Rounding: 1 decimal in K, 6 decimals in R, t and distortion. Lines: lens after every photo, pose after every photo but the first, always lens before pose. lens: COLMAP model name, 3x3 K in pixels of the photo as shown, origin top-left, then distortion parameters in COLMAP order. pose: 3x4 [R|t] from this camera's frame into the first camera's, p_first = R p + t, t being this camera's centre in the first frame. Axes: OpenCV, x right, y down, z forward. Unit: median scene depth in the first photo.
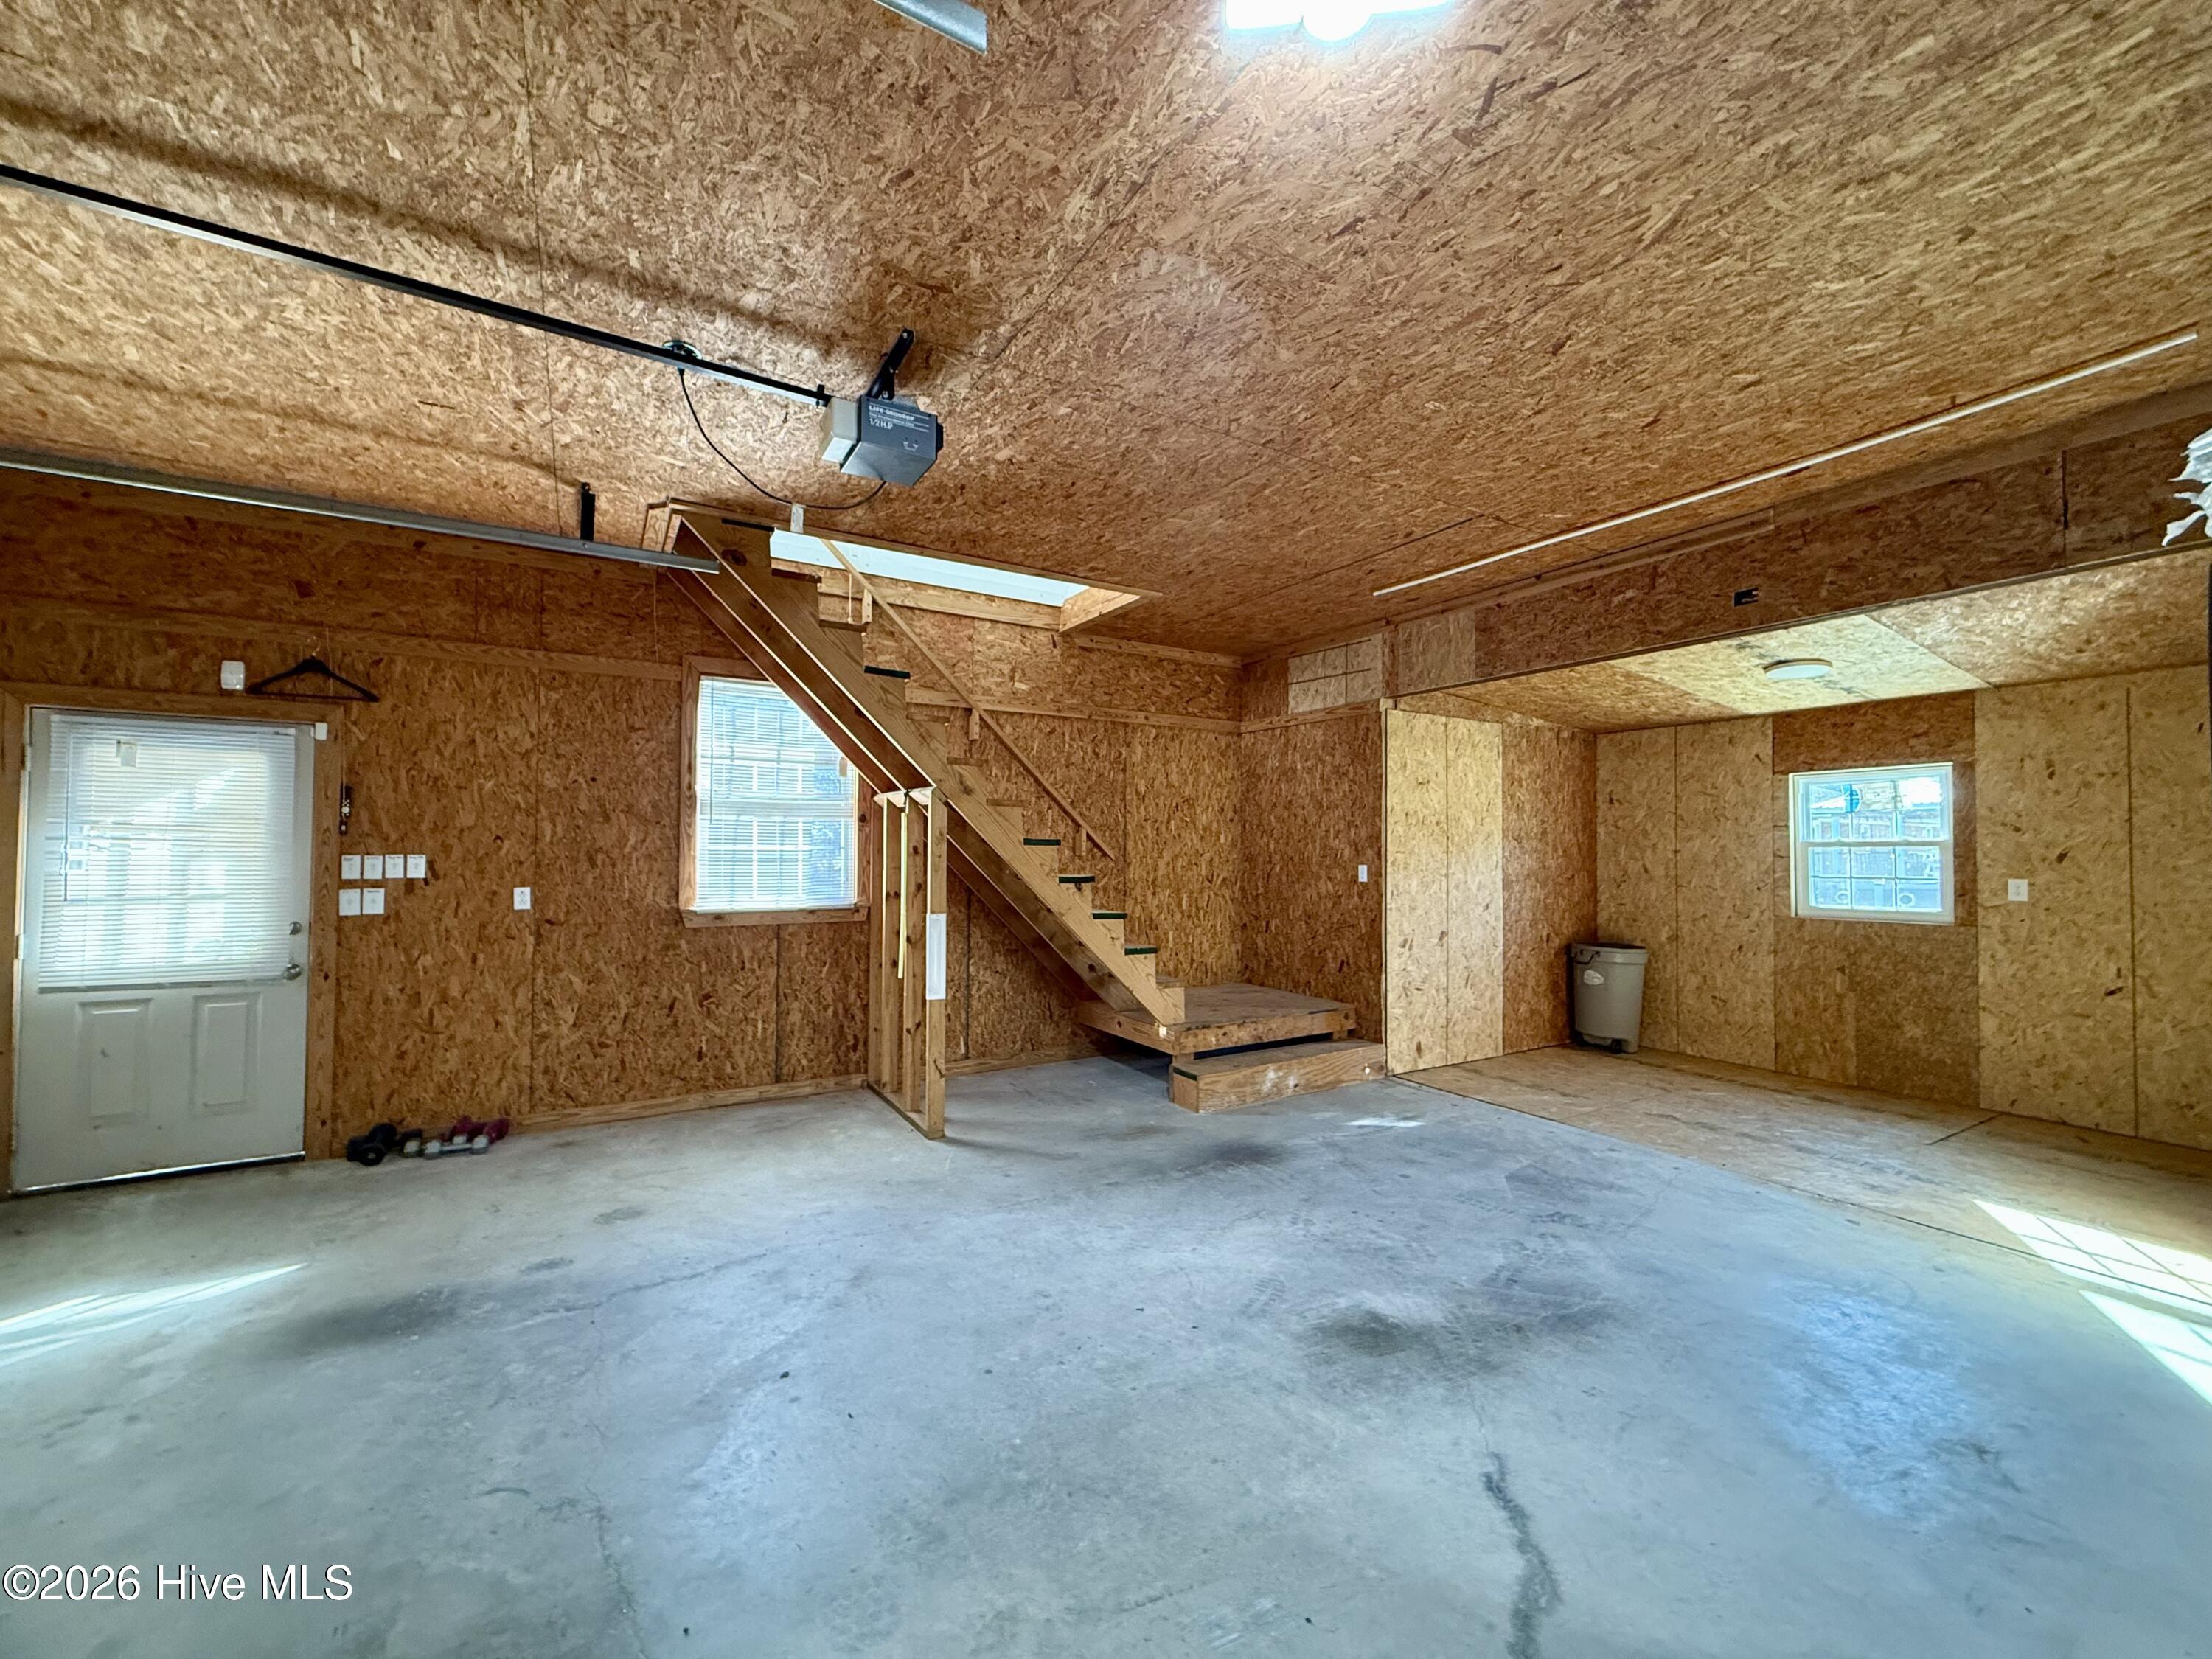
lens RADIAL K [[877.4, 0, 1102.2], [0, 877.4, 829.1], [0, 0, 1]] dist [-0.000336, 0.000070]
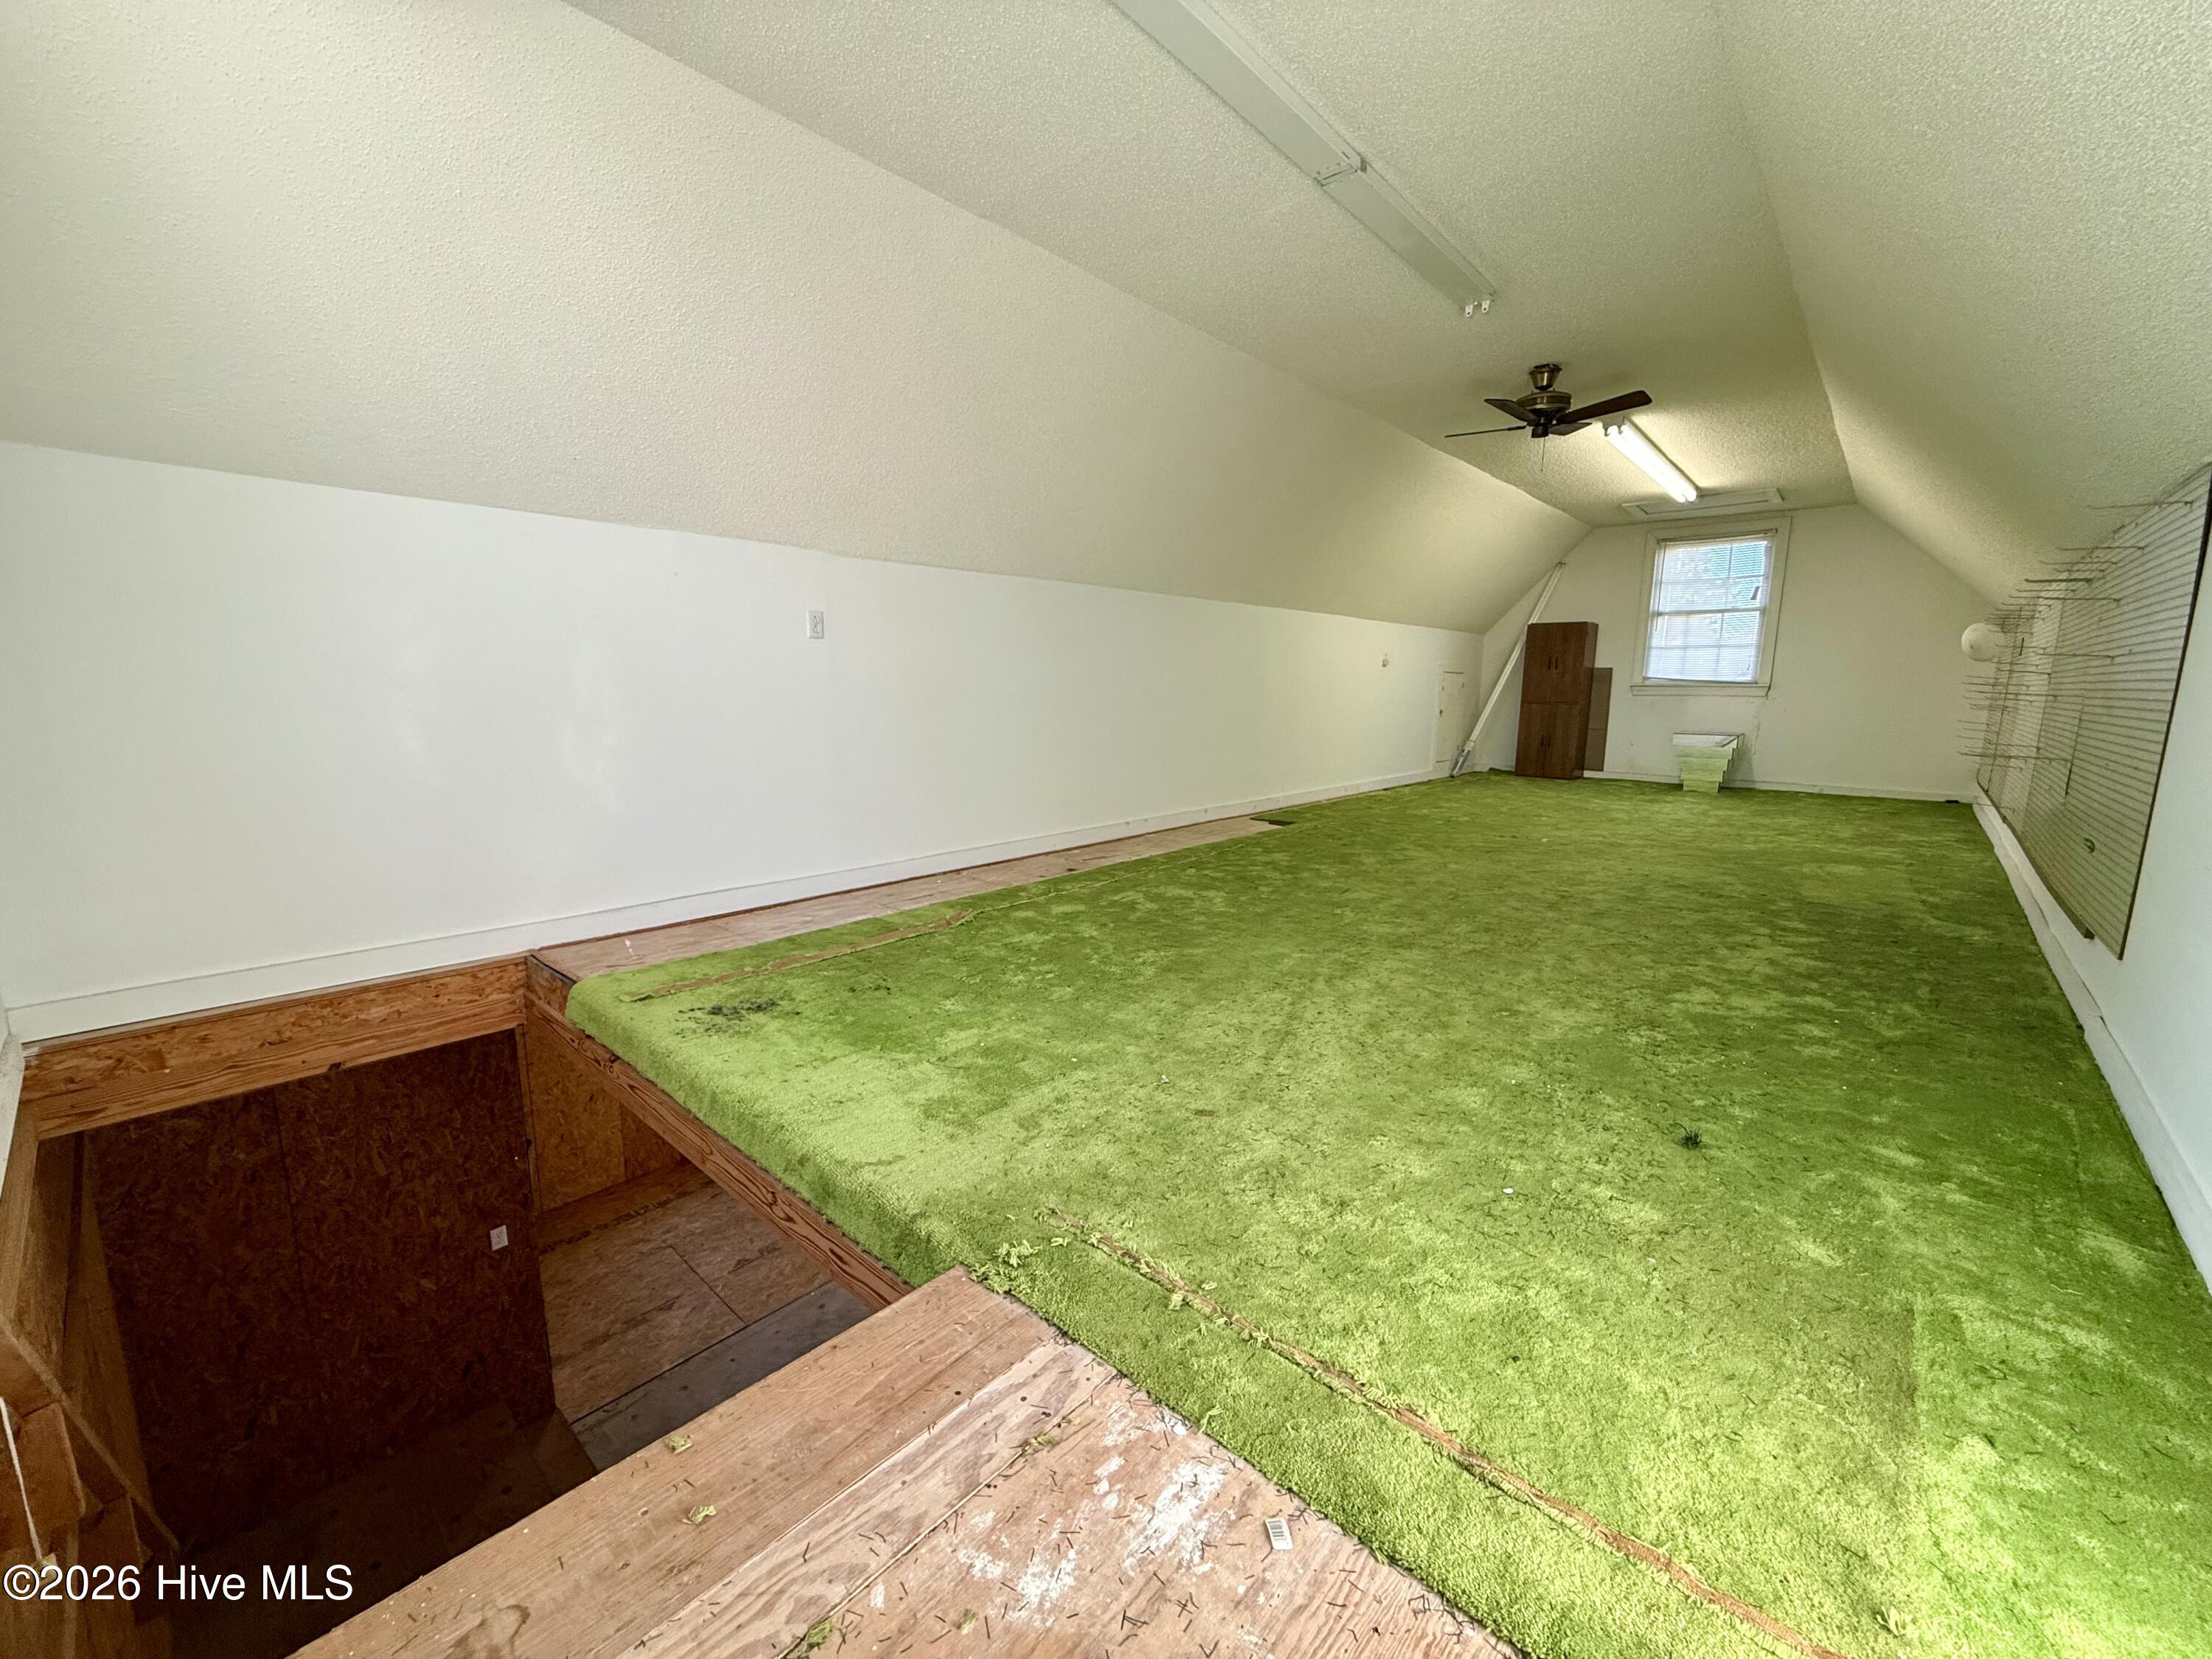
lens RADIAL K [[878.9, 0, 1102.3], [0, 878.9, 828.3], [0, 0, 1]] dist [0.000029, 0.000008]
pose [[-0.295141, -0.167144, 0.940720, -0.609496], [-0.033218, 0.985779, 0.164729, -0.524511], [-0.954876, 0.017370, -0.296496, 0.859765]]
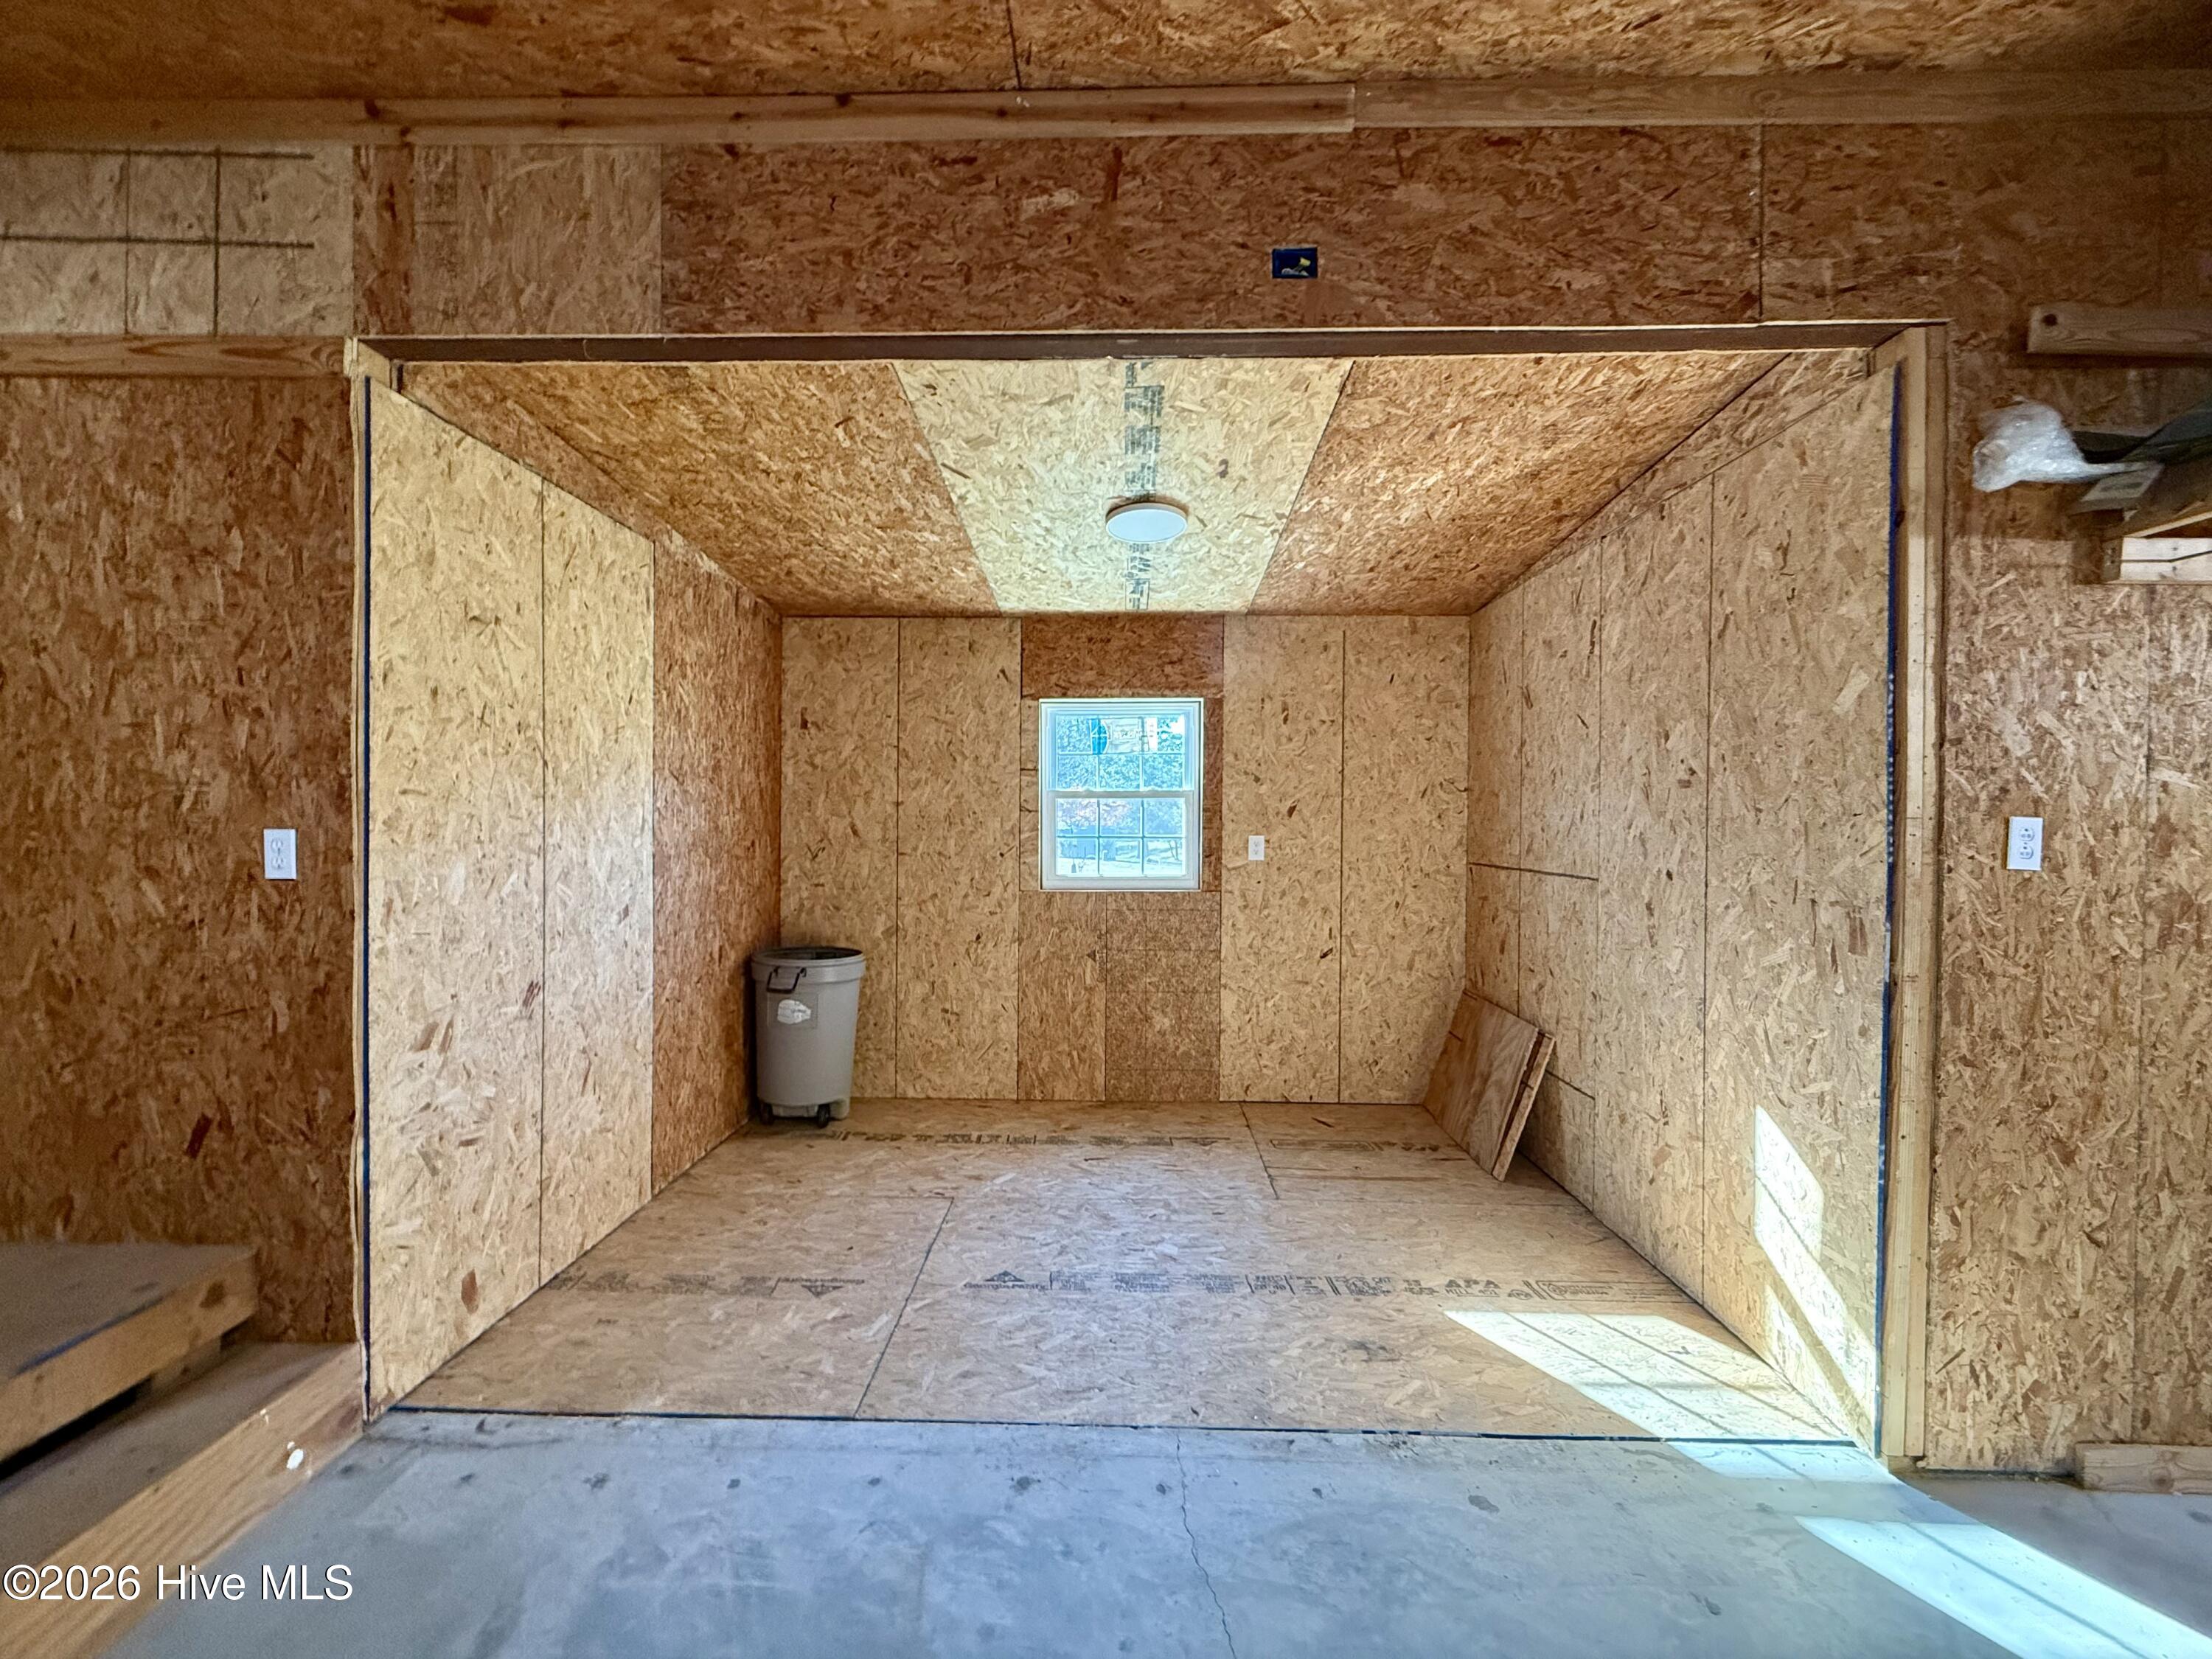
lens RADIAL K [[878.9, 0, 1102.3], [0, 878.9, 828.3], [0, 0, 1]] dist [0.000029, 0.000008]
pose [[0.531457, -0.011544, 0.847007, 0.213665], [-0.024534, 0.999278, 0.029013, 0.027726], [-0.846730, -0.036200, 0.530790, 0.661275]]
